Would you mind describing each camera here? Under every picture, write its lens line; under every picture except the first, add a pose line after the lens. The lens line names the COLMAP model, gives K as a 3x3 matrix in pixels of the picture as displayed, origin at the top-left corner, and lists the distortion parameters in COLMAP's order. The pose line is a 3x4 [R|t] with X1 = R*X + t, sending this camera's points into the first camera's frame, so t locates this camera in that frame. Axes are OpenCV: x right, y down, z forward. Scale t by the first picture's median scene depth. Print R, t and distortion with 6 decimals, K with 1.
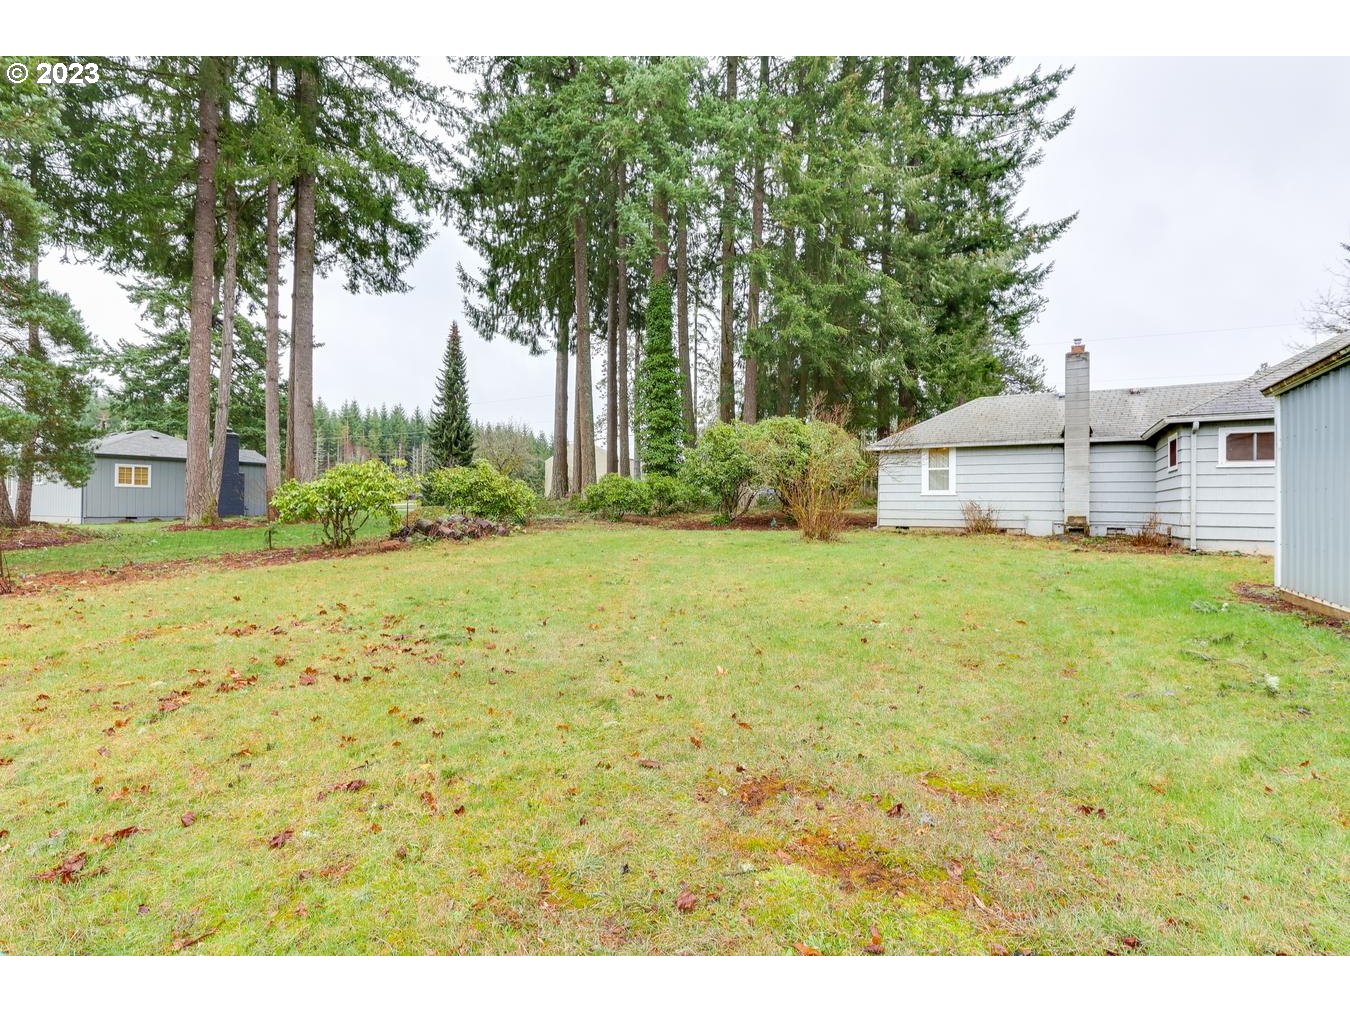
lens RADIAL K [[618.0, 0, 675.0], [0, 618.0, 506.0], [0, 0, 1]] dist [-0.002125, -0.000731]
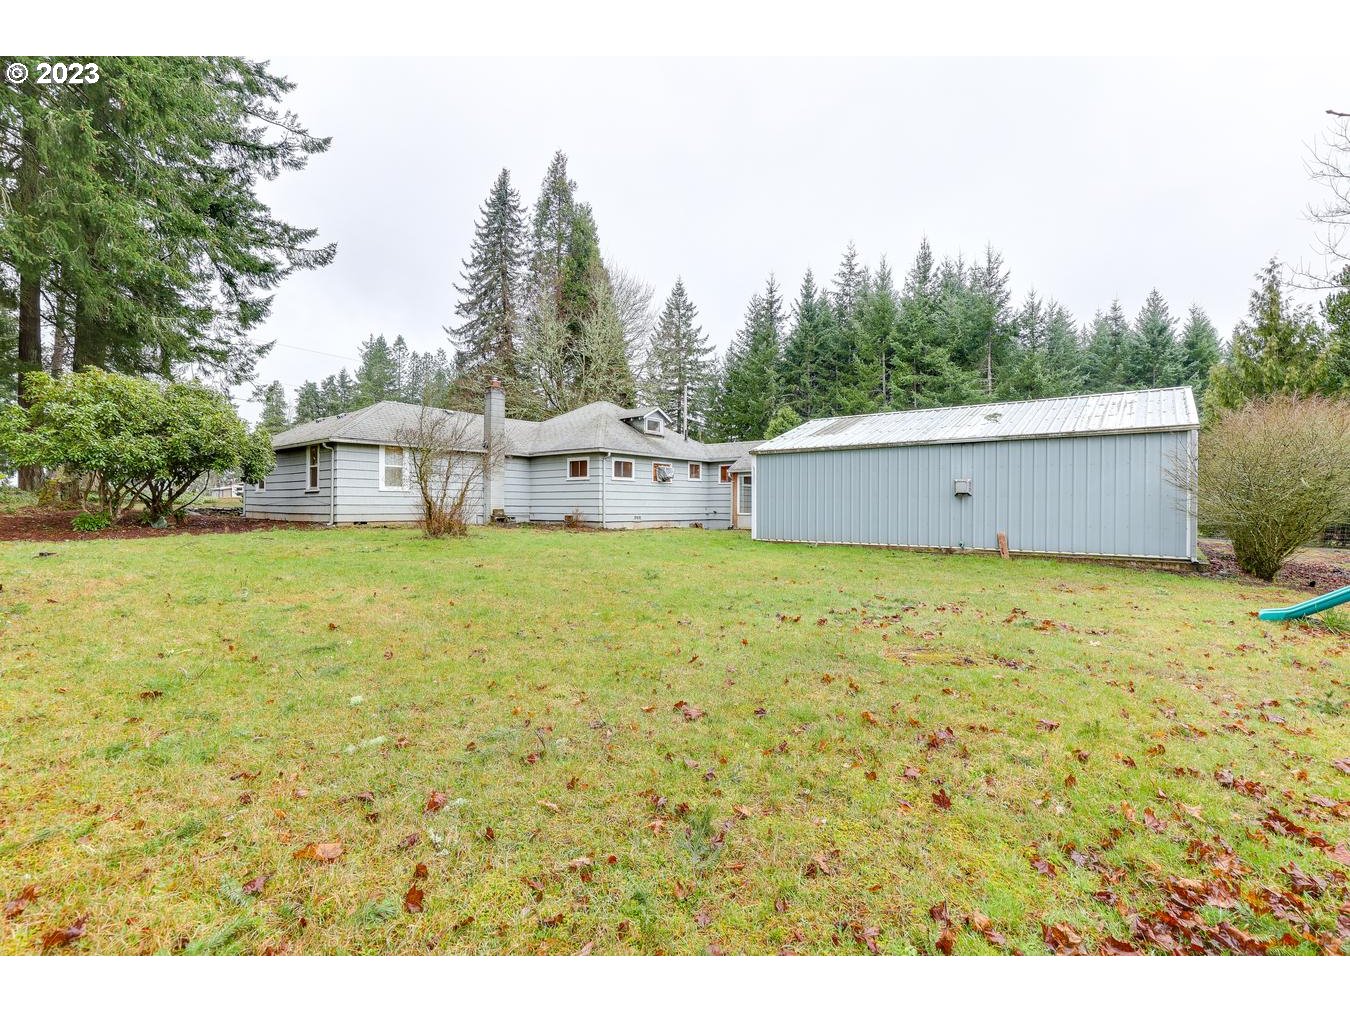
lens RADIAL K [[618.0, 0, 675.0], [0, 618.0, 506.0], [0, 0, 1]] dist [-0.002125, -0.000731]
pose [[0.170986, 0.002850, 0.985269, -0.519802], [-0.001821, 0.999995, -0.002577, 0.009546], [-0.985272, -0.001354, 0.170990, 0.347270]]
